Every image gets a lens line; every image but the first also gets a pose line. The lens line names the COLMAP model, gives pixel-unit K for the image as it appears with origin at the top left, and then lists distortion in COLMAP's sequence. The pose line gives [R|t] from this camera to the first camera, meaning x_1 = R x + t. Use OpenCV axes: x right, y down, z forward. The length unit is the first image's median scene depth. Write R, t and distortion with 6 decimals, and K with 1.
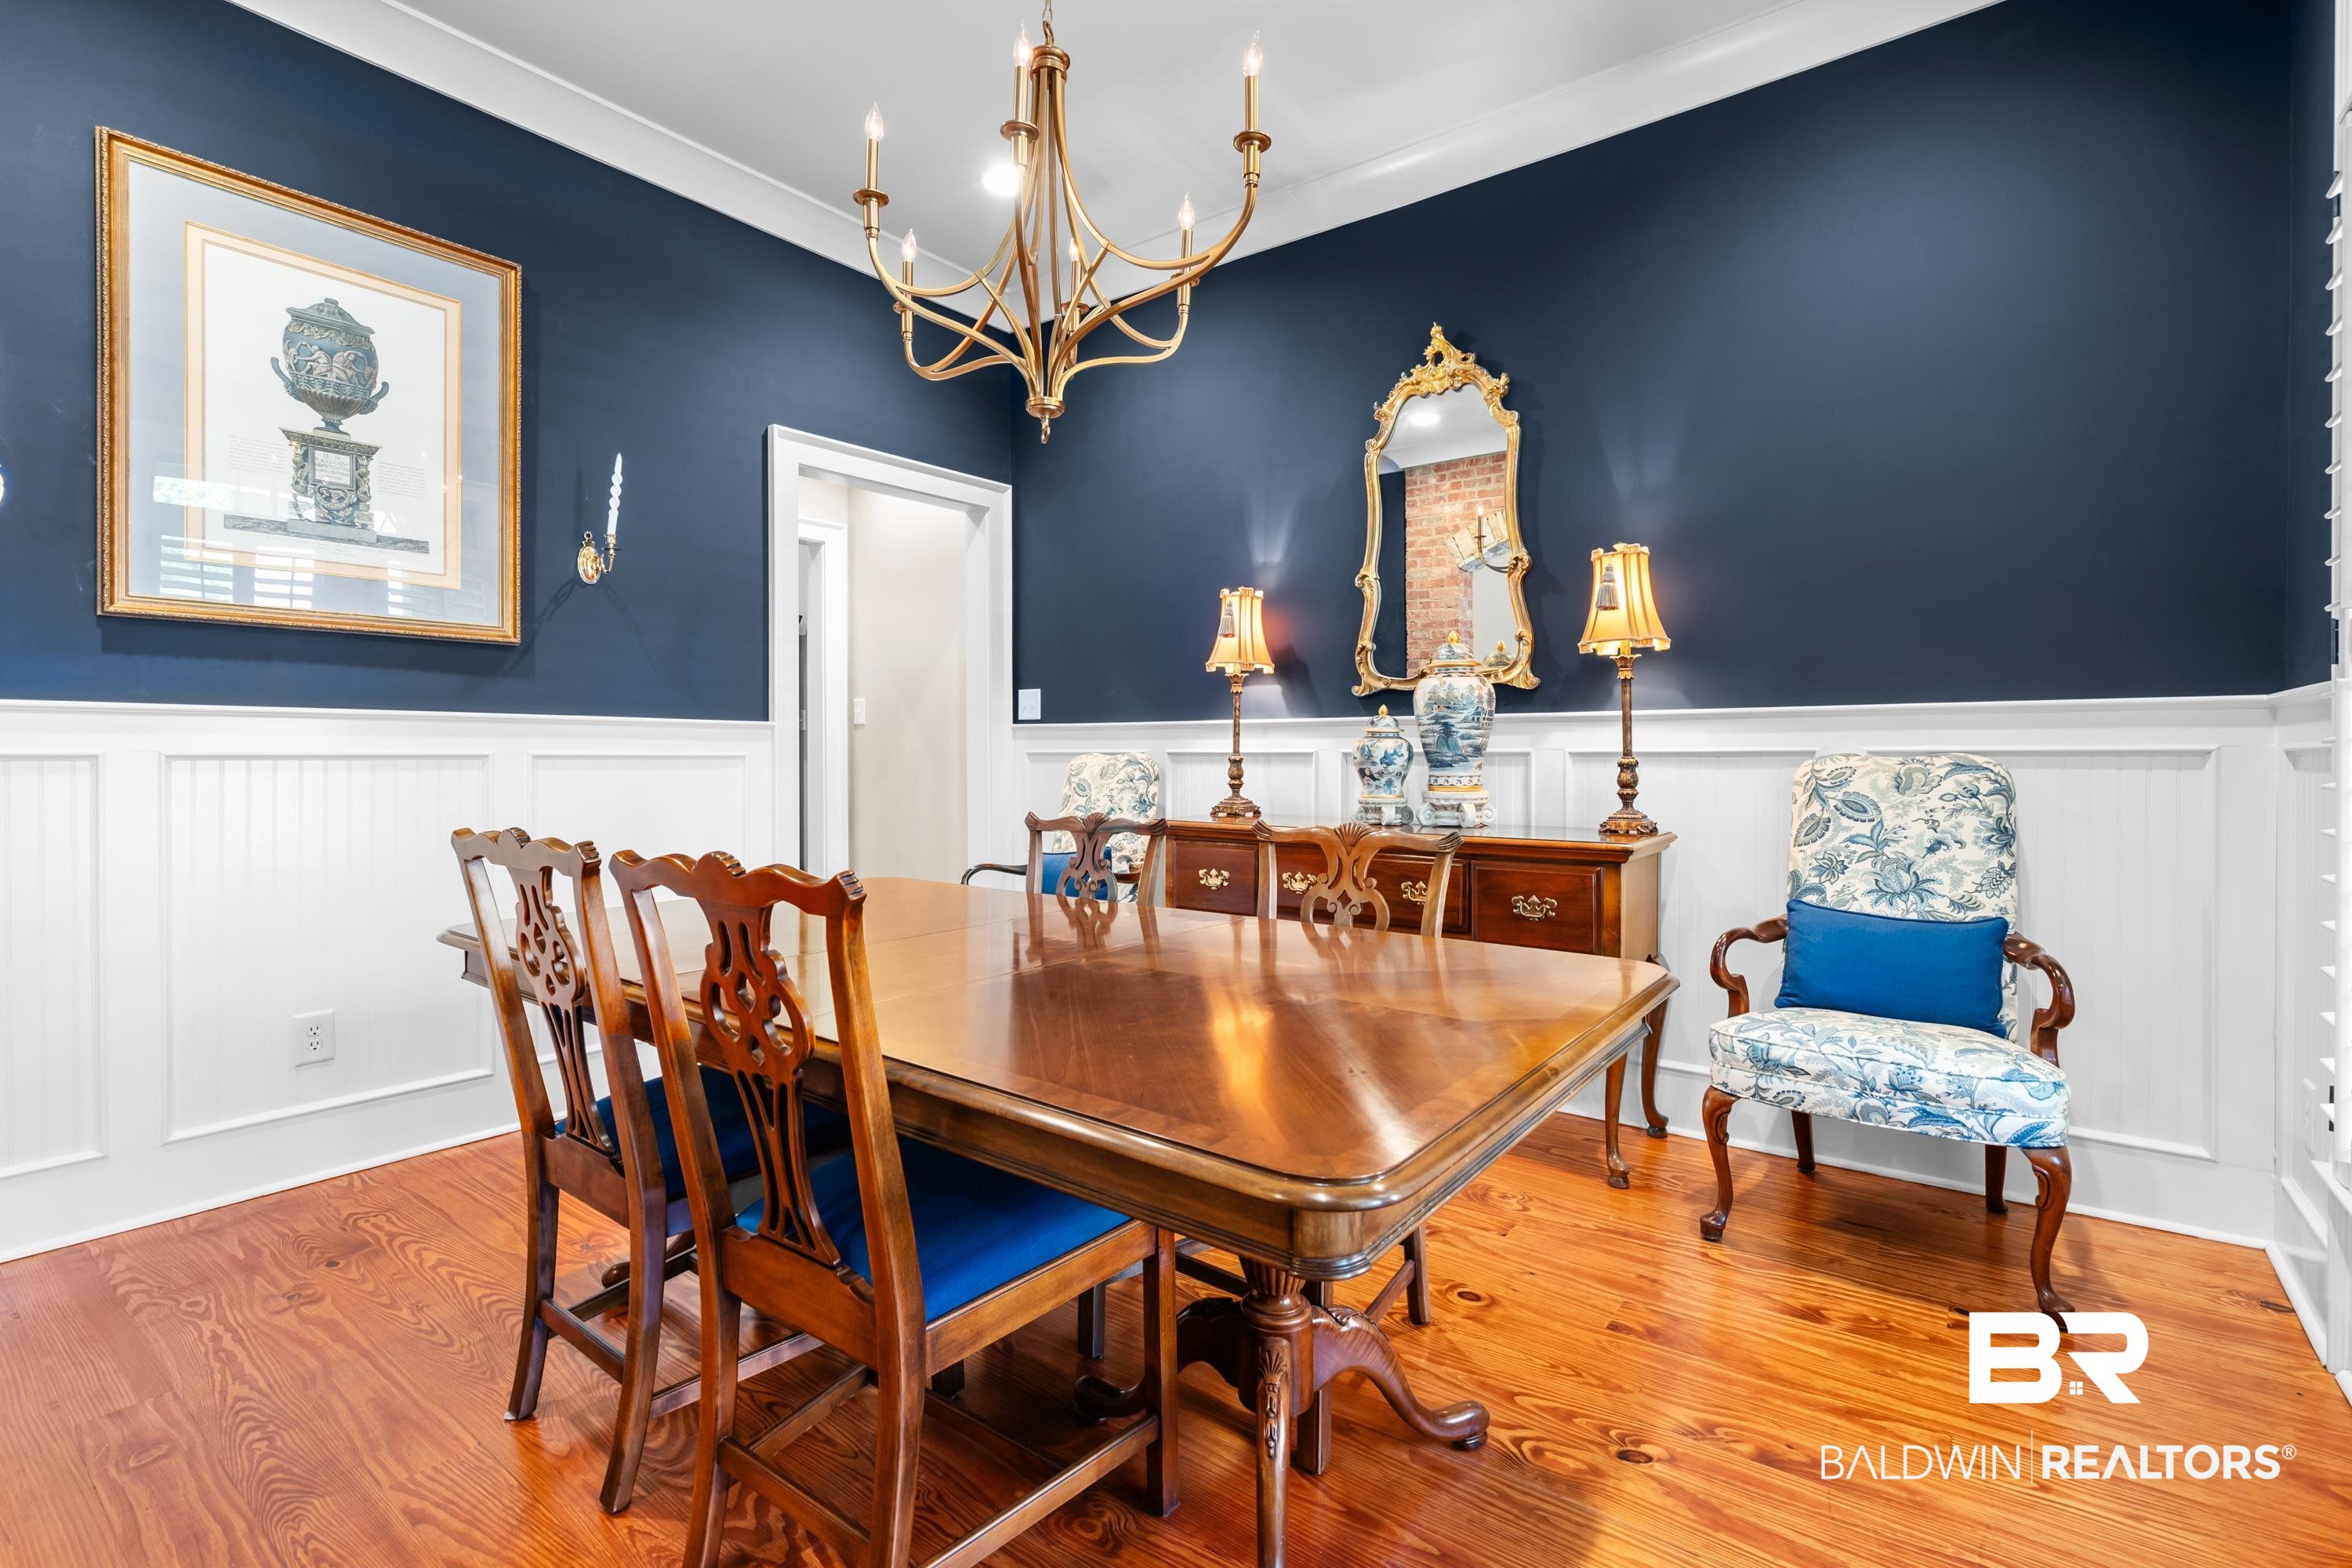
lens RADIAL K [[1074.8, 0, 1152.6], [0, 1074.8, 754.0], [0, 0, 1]] dist [-0.003321, 0.001231]
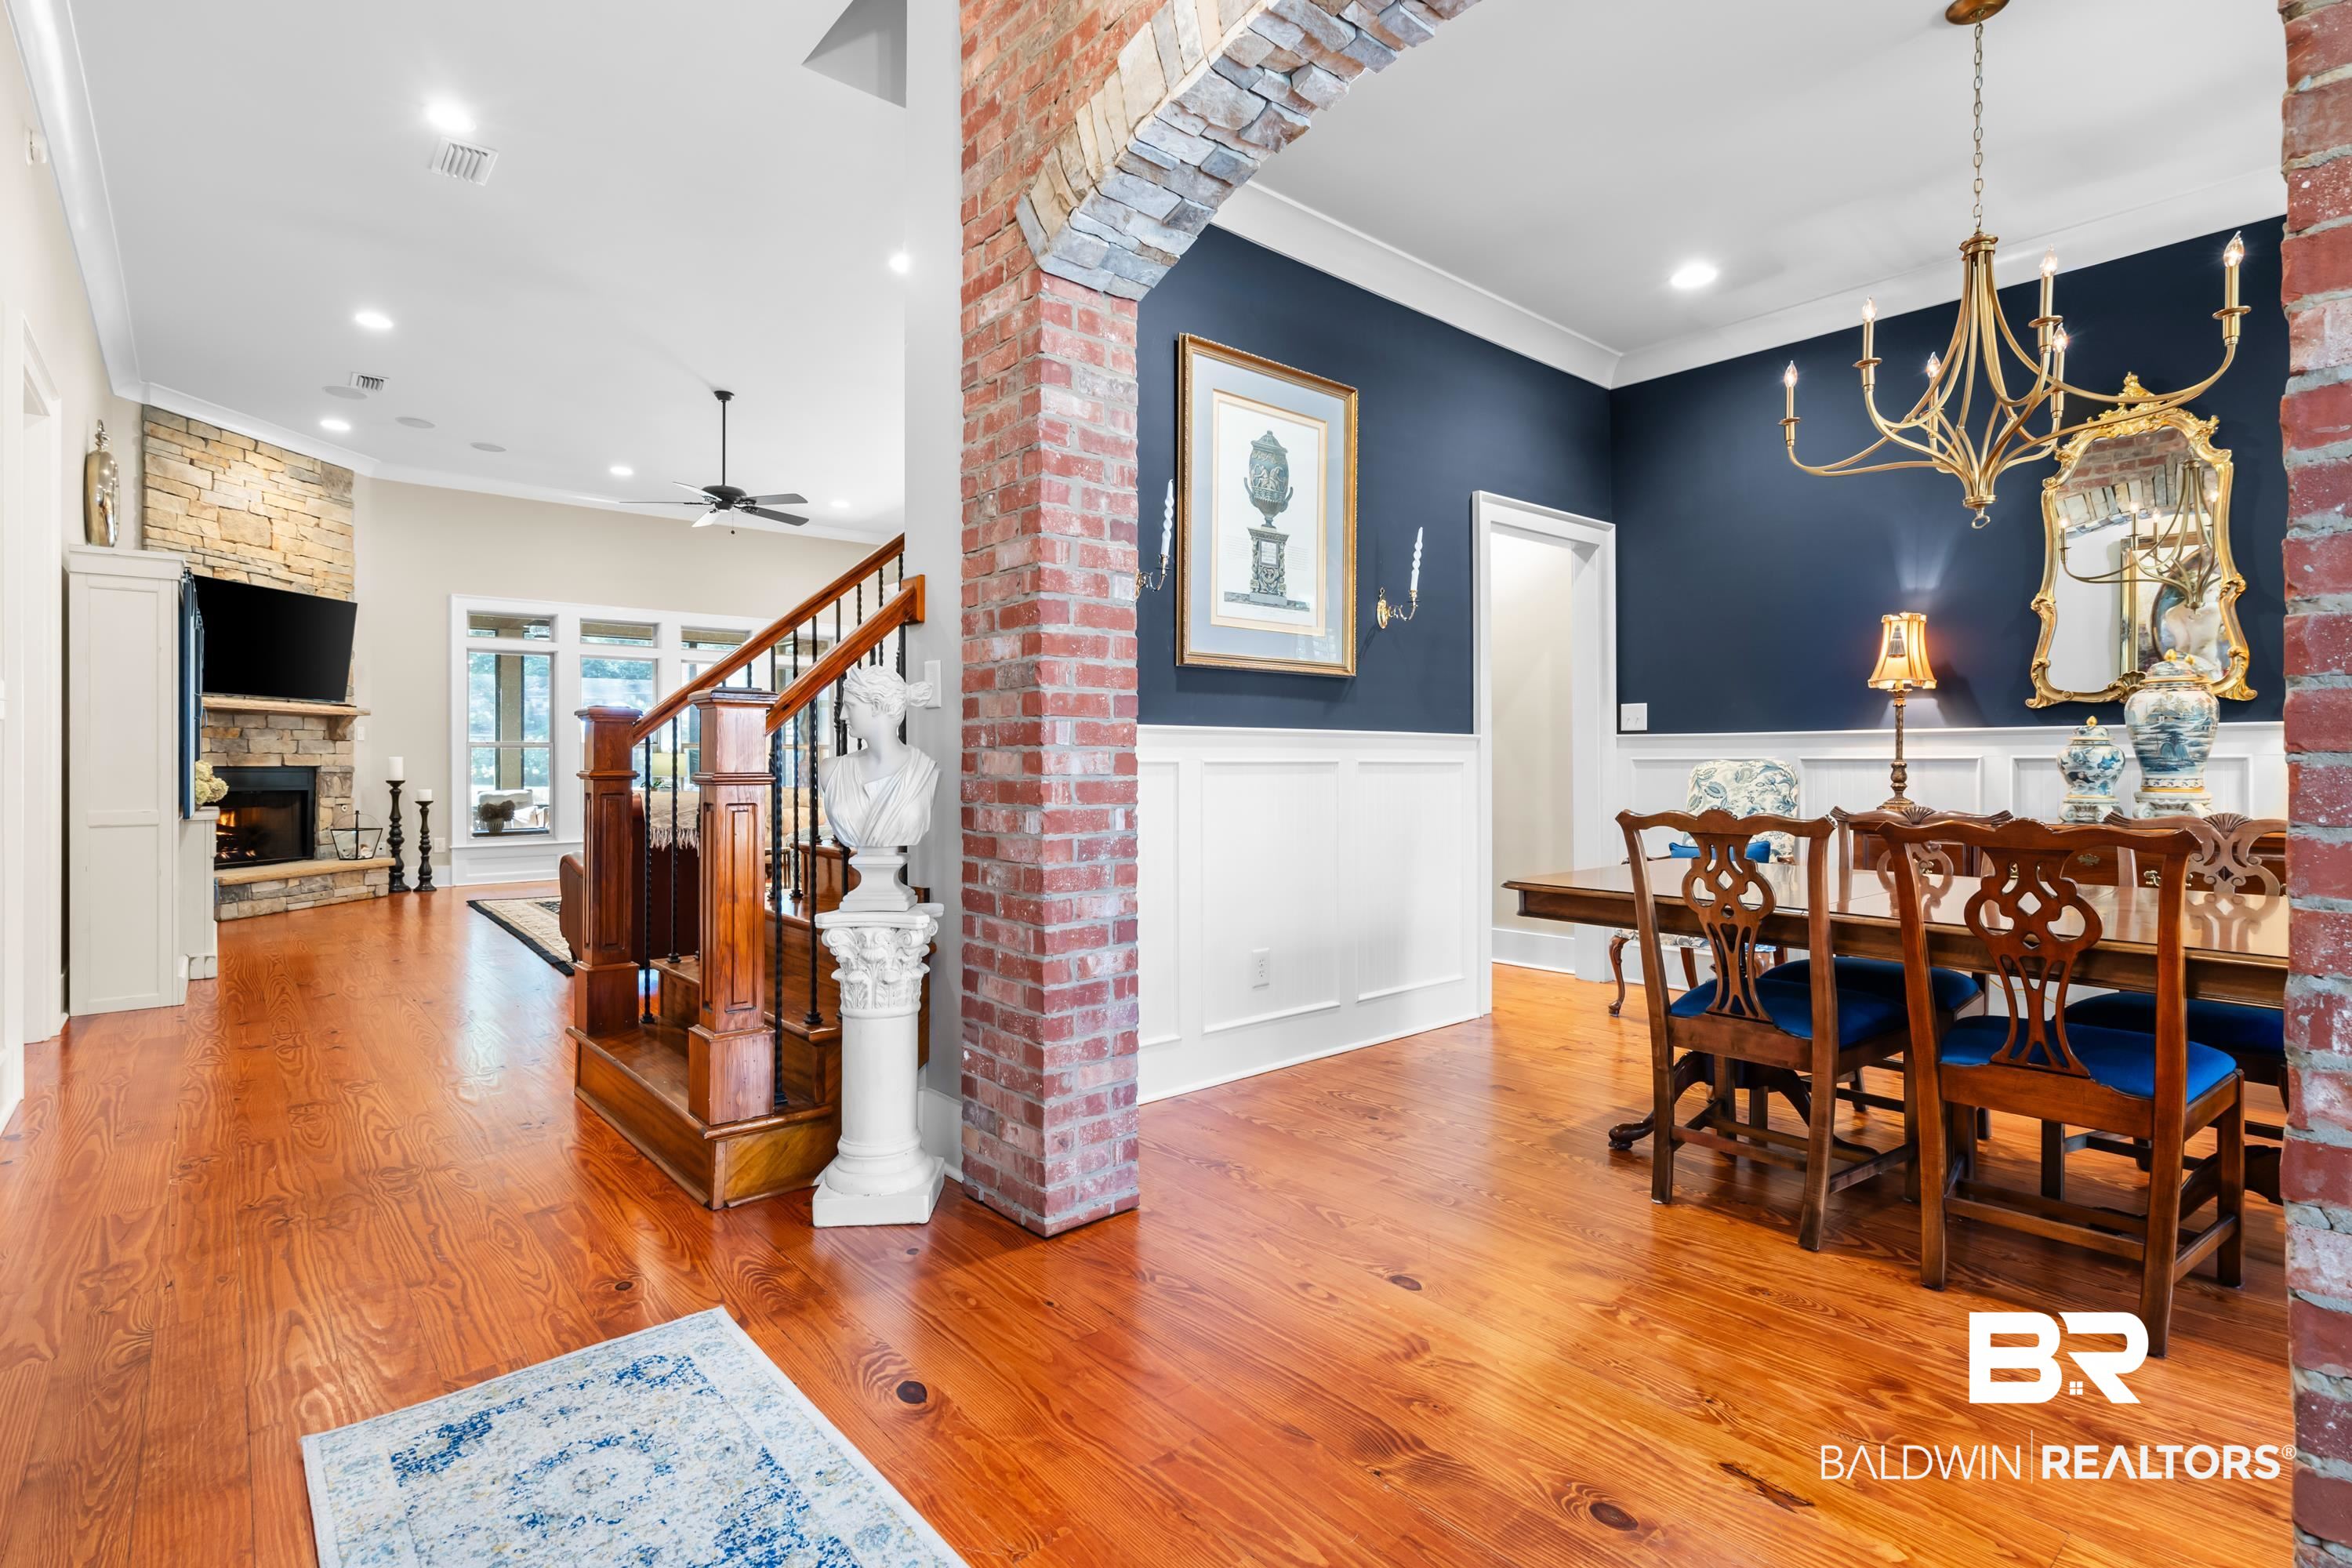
lens RADIAL K [[1127.7, 0, 1151.2], [0, 1127.7, 752.8], [0, 0, 1]] dist [0.002614, 0.000904]
pose [[0.978742, -0.003954, -0.205055, -0.523627], [0.002203, 0.999959, -0.008766, 0.001244], [0.205082, 0.008128, 0.978711, -0.376617]]
